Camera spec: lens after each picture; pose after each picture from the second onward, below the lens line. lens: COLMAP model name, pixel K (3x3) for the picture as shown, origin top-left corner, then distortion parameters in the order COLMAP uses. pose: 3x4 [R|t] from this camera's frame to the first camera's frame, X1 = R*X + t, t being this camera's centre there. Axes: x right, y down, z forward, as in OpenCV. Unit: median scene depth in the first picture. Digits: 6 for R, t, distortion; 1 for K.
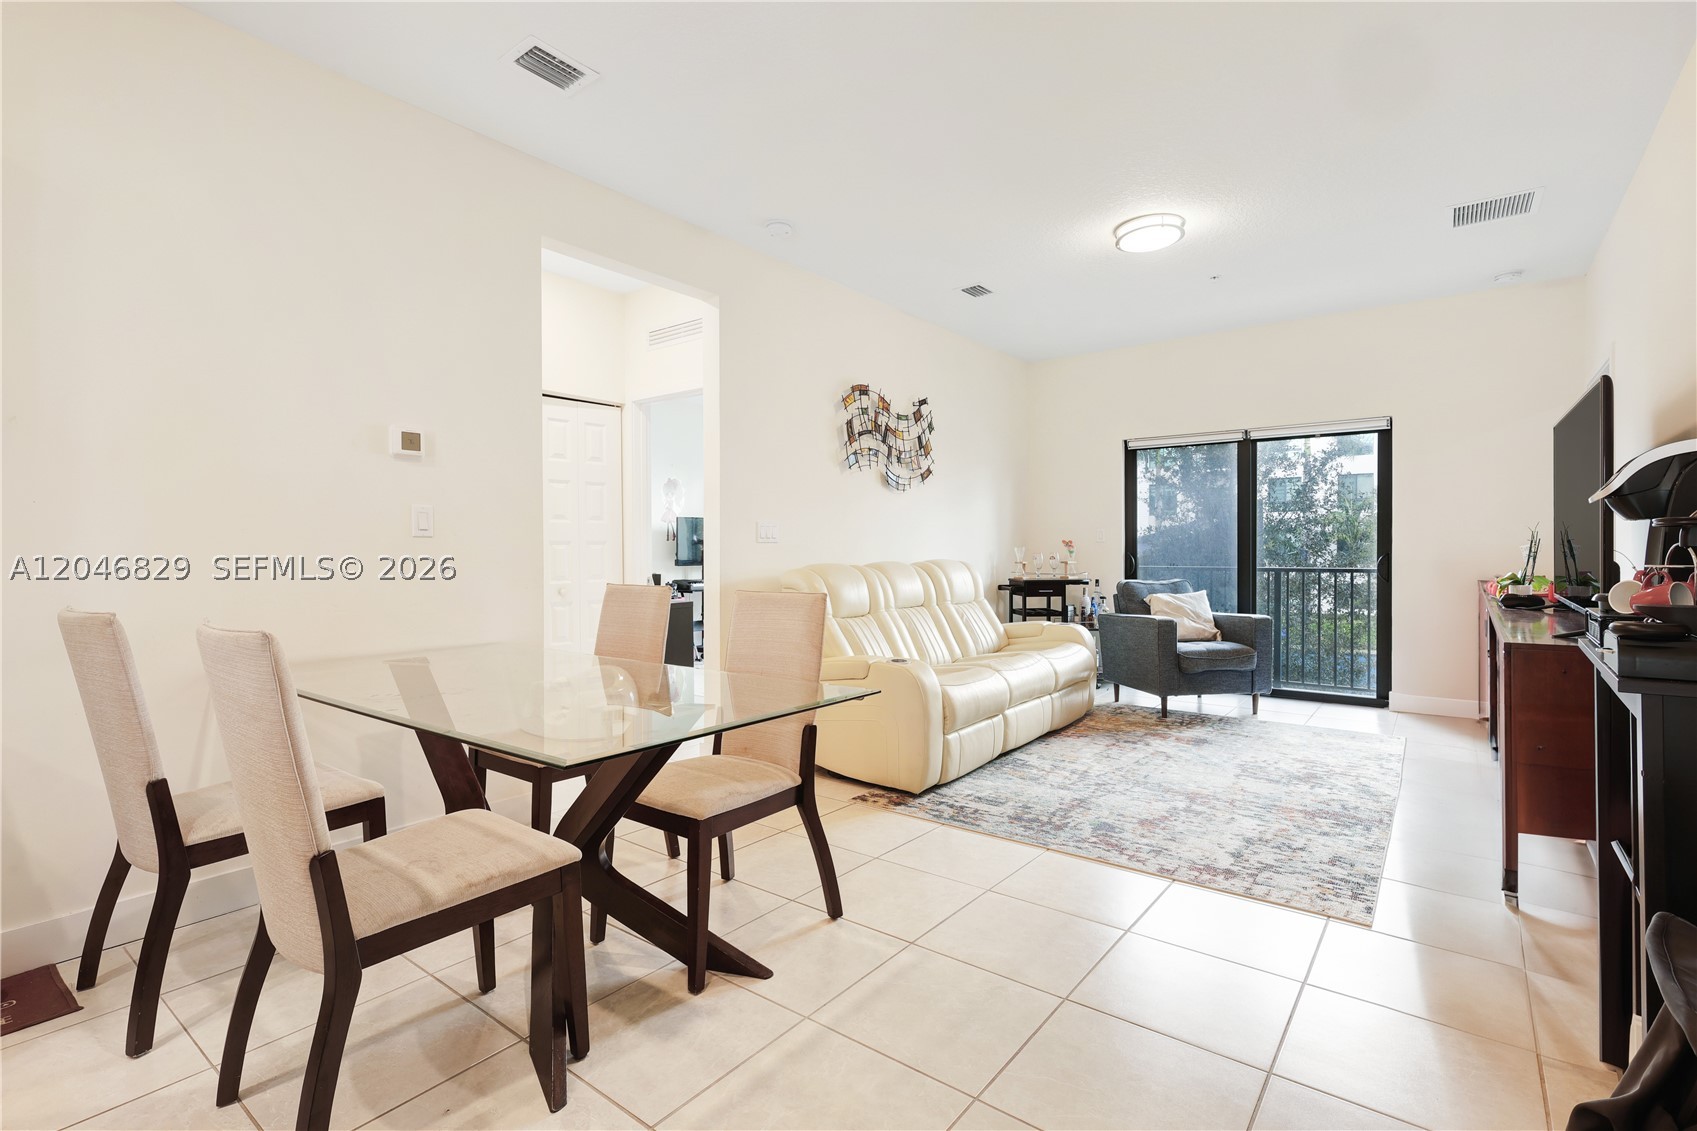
lens RADIAL K [[777.5, 0, 876.5], [0, 777.5, 549.6], [0, 0, 1]] dist [0.012088, 0.000090]
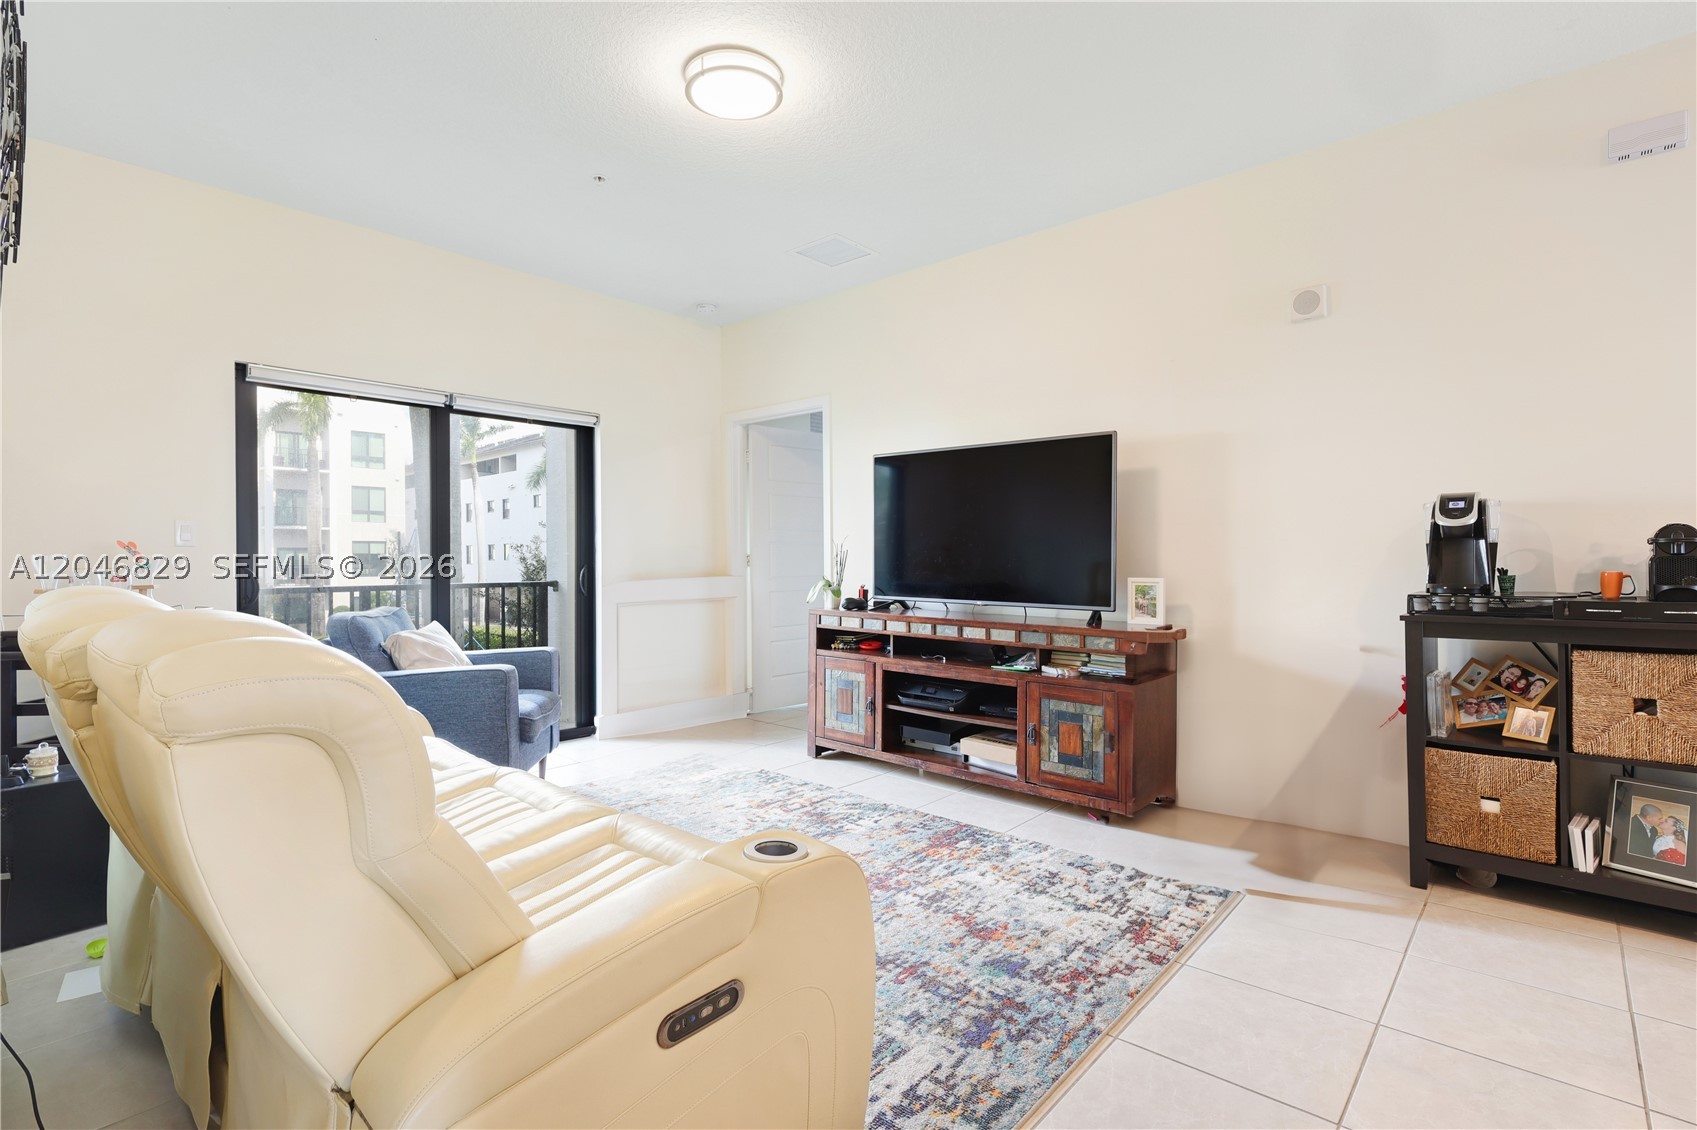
lens RADIAL K [[789.1, 0, 849.7], [0, 789.1, 551.9], [0, 0, 1]] dist [0.000469, -0.000135]
pose [[0.098817, 0.013115, 0.995019, -0.252190], [0.001009, 0.999911, -0.013280, 0.002073], [-0.995105, 0.002316, 0.098795, 0.656302]]
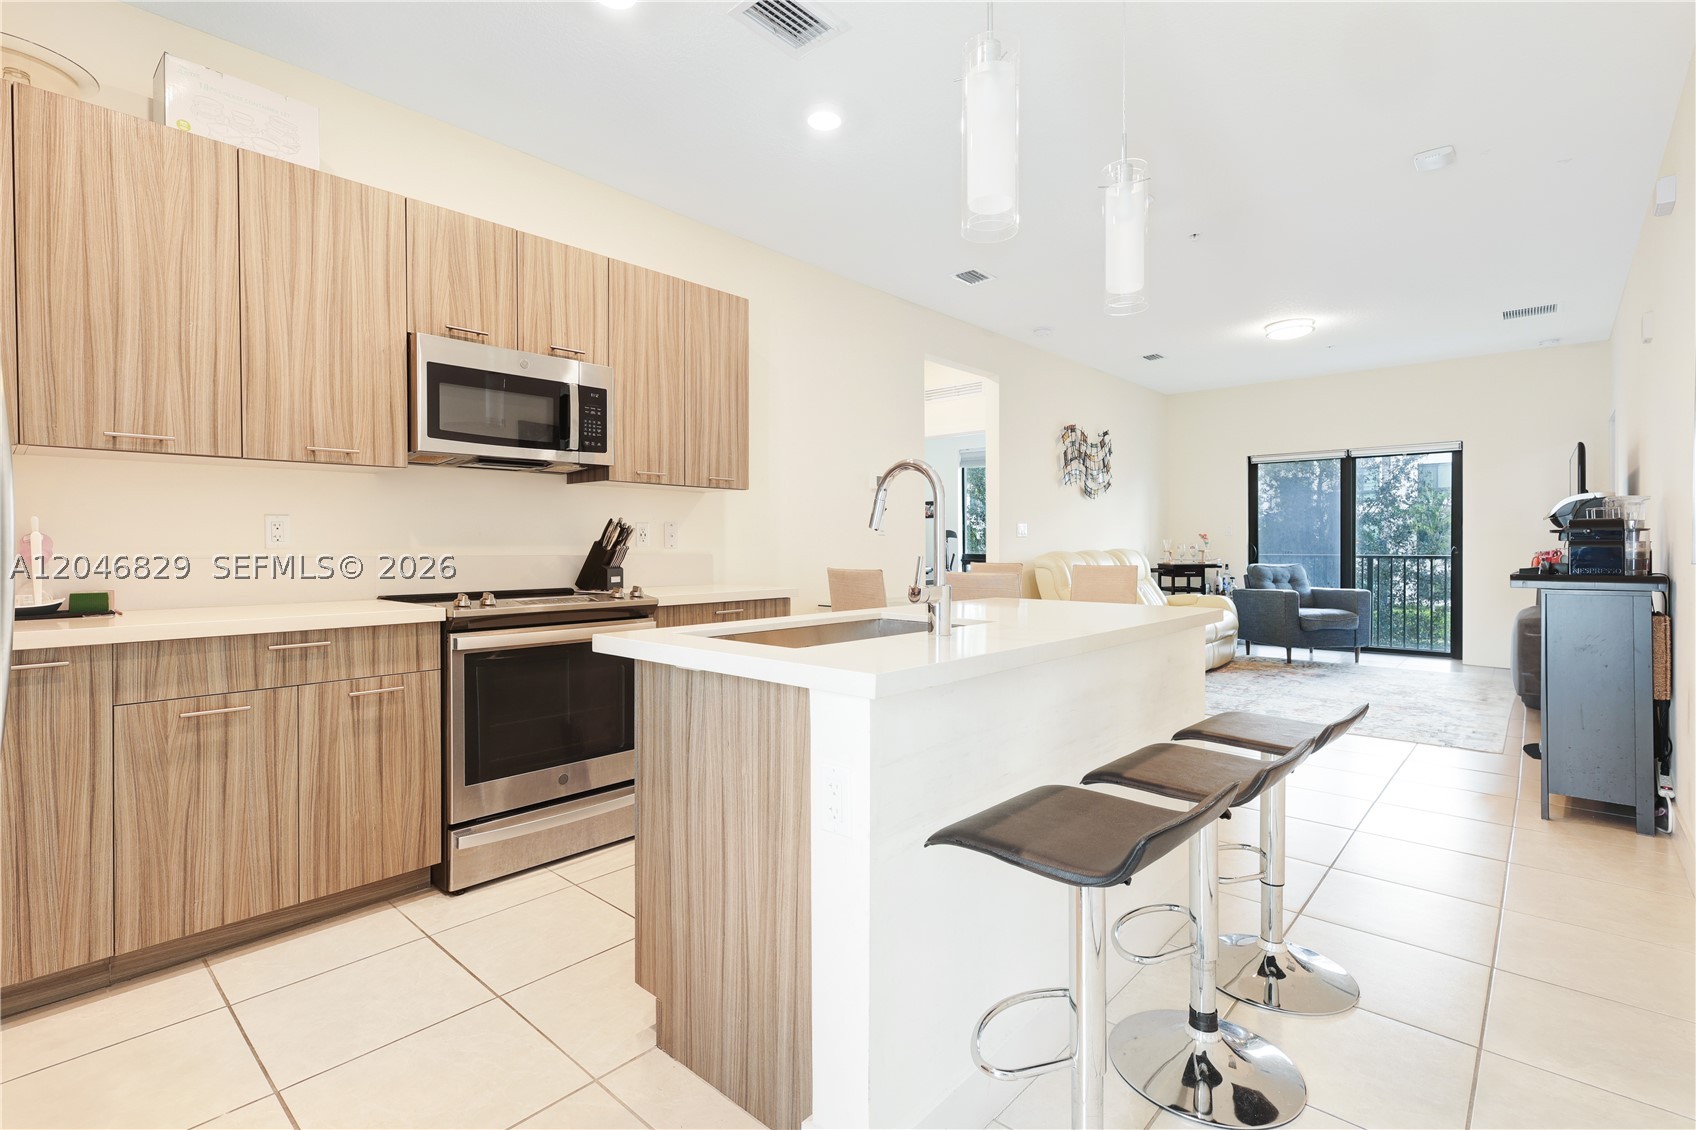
lens RADIAL K [[774.2, 0, 887.6], [0, 774.2, 540.7], [0, 0, 1]] dist [0.000755, 0.000132]
pose [[0.997790, 0.000617, -0.066450, -0.247901], [-0.000545, 0.999999, 0.001094, -0.002190], [0.066450, -0.001055, 0.997789, -0.412078]]
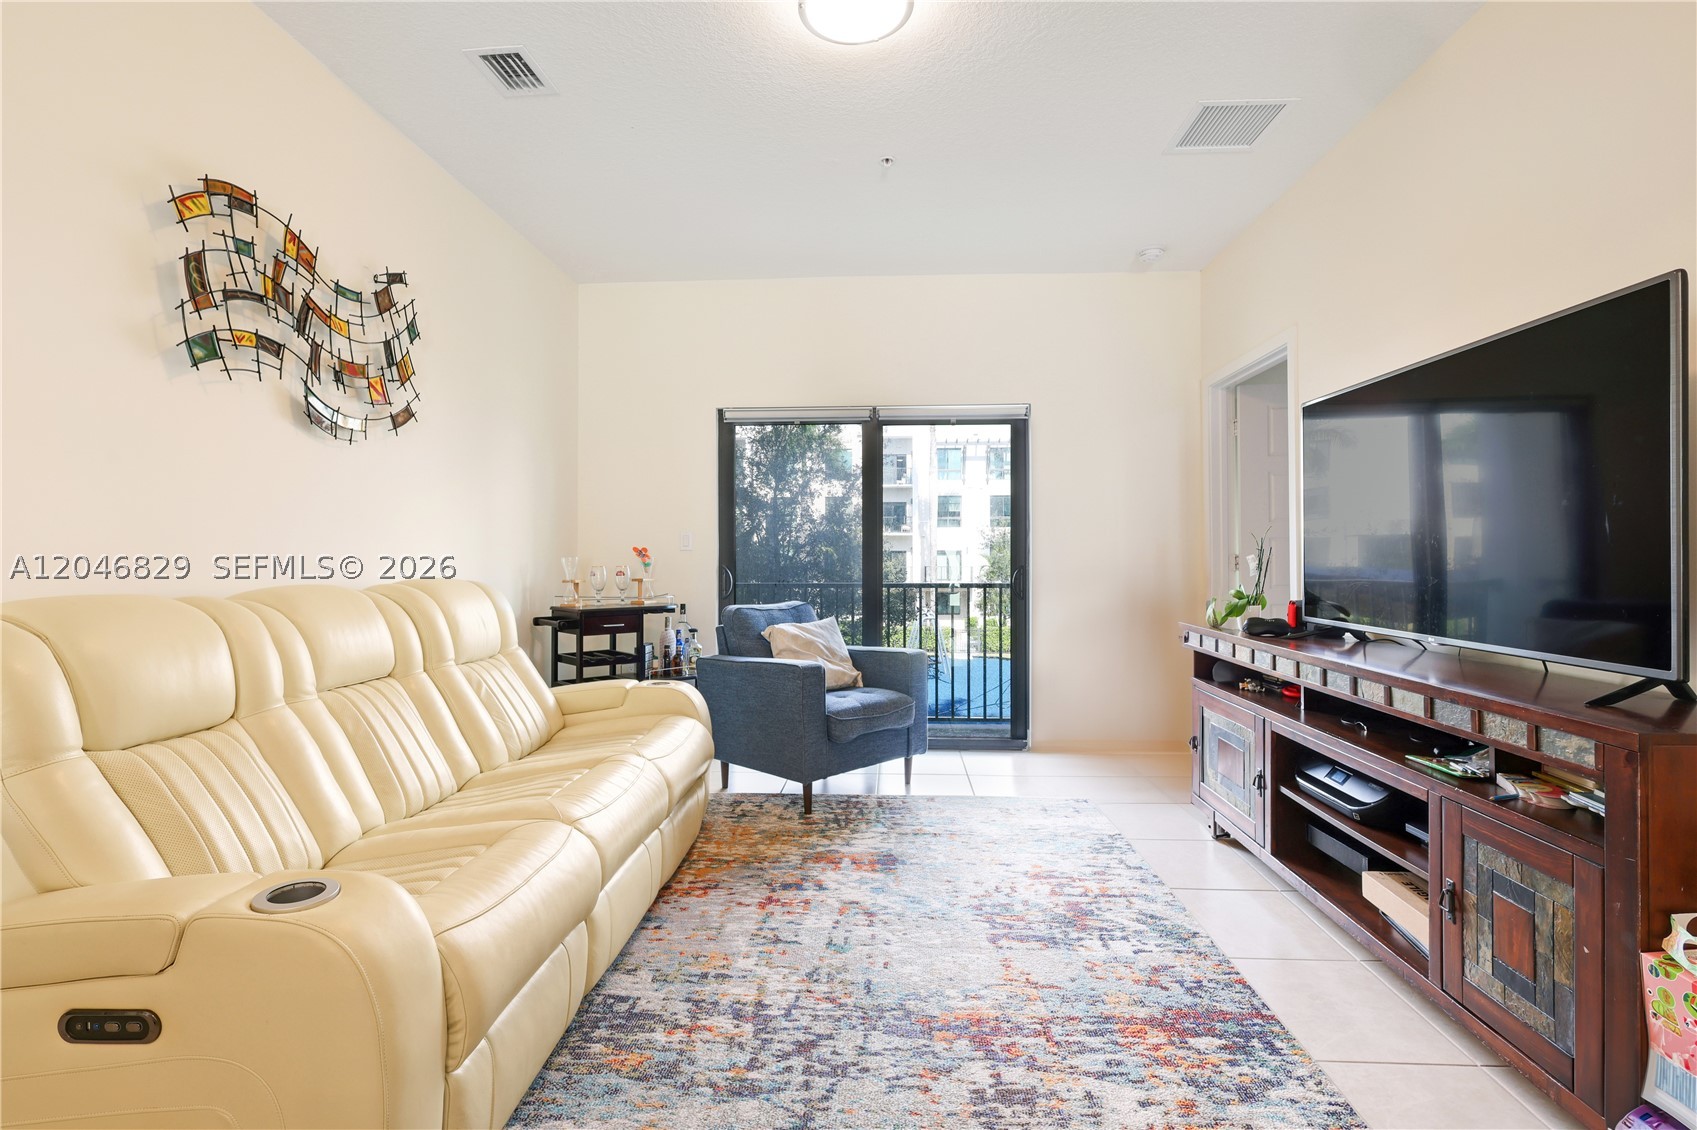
lens RADIAL K [[789.1, 0, 849.7], [0, 789.1, 551.9], [0, 0, 1]] dist [0.000469, -0.000135]
pose [[0.838178, 0.008921, 0.545324, 0.029209], [-0.002225, 0.999914, -0.012938, 0.000549], [-0.545392, 0.009631, 0.838126, 0.415533]]
